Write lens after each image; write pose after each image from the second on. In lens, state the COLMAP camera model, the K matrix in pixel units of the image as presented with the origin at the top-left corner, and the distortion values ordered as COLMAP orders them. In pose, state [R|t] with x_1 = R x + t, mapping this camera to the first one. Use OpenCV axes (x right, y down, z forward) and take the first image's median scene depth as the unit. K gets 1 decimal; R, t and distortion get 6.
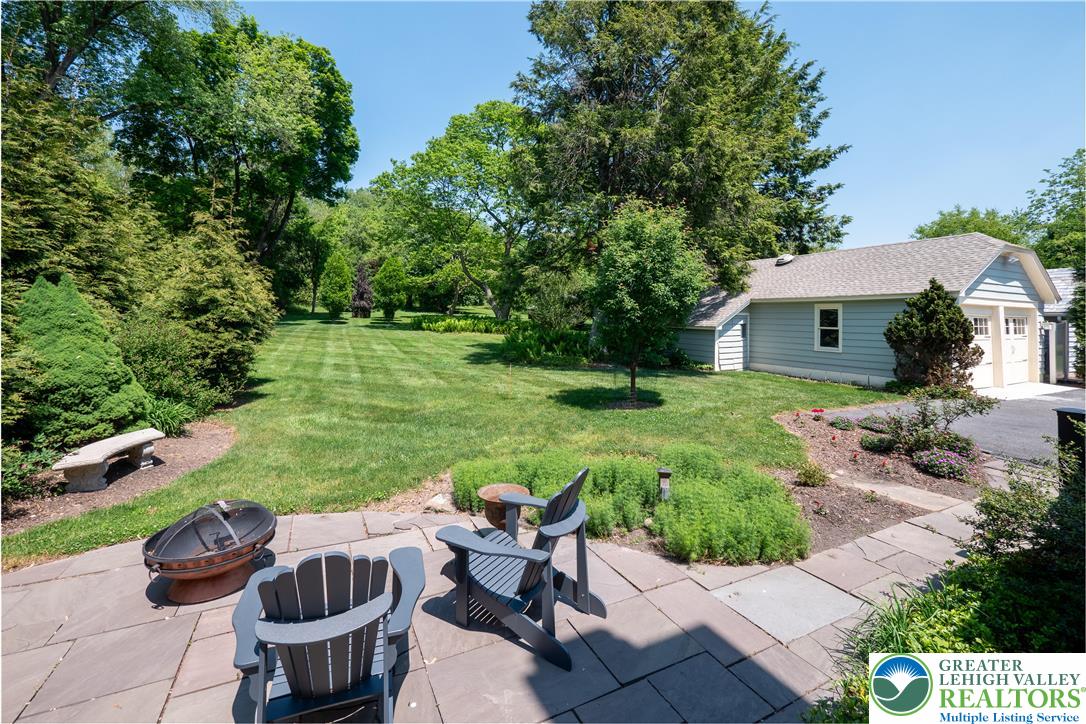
lens RADIAL K [[445.6, 0, 543.0], [0, 445.6, 374.2], [0, 0, 1]] dist [-0.000025, 0.000291]
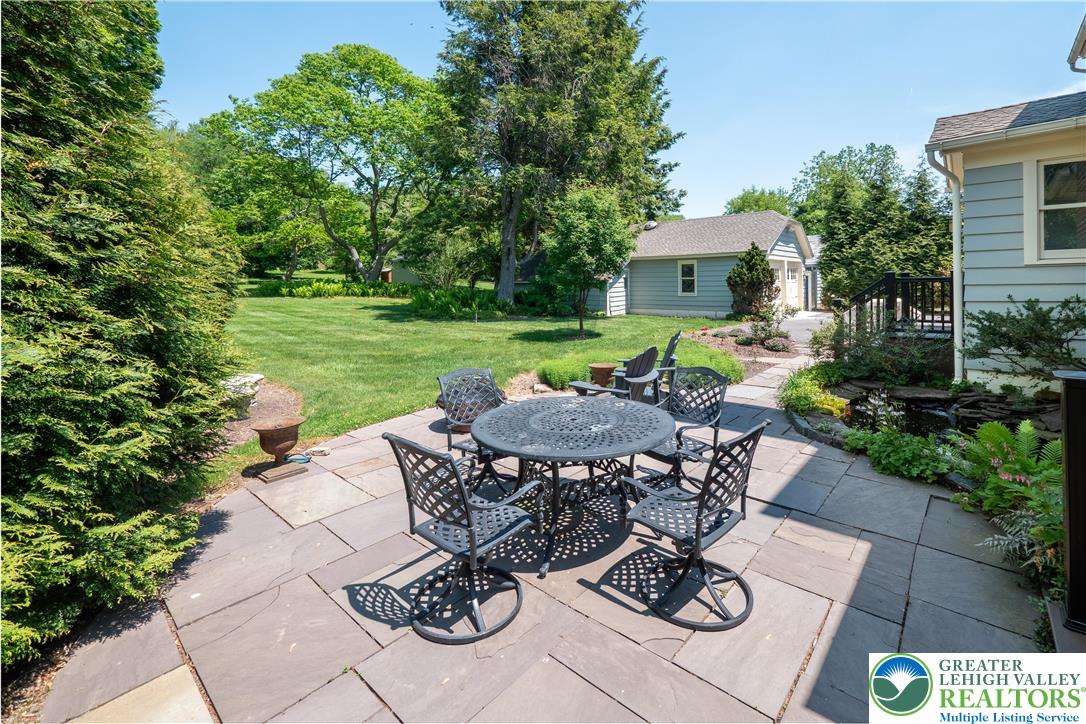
lens RADIAL K [[469.9, 0, 540.8], [0, 469.9, 385.9], [0, 0, 1]] dist [-0.004205, 0.000257]
pose [[0.934091, -0.099603, 0.342859, -0.266515], [0.067619, 0.992272, 0.104039, 0.037854], [-0.350572, -0.073998, 0.933608, -0.181319]]
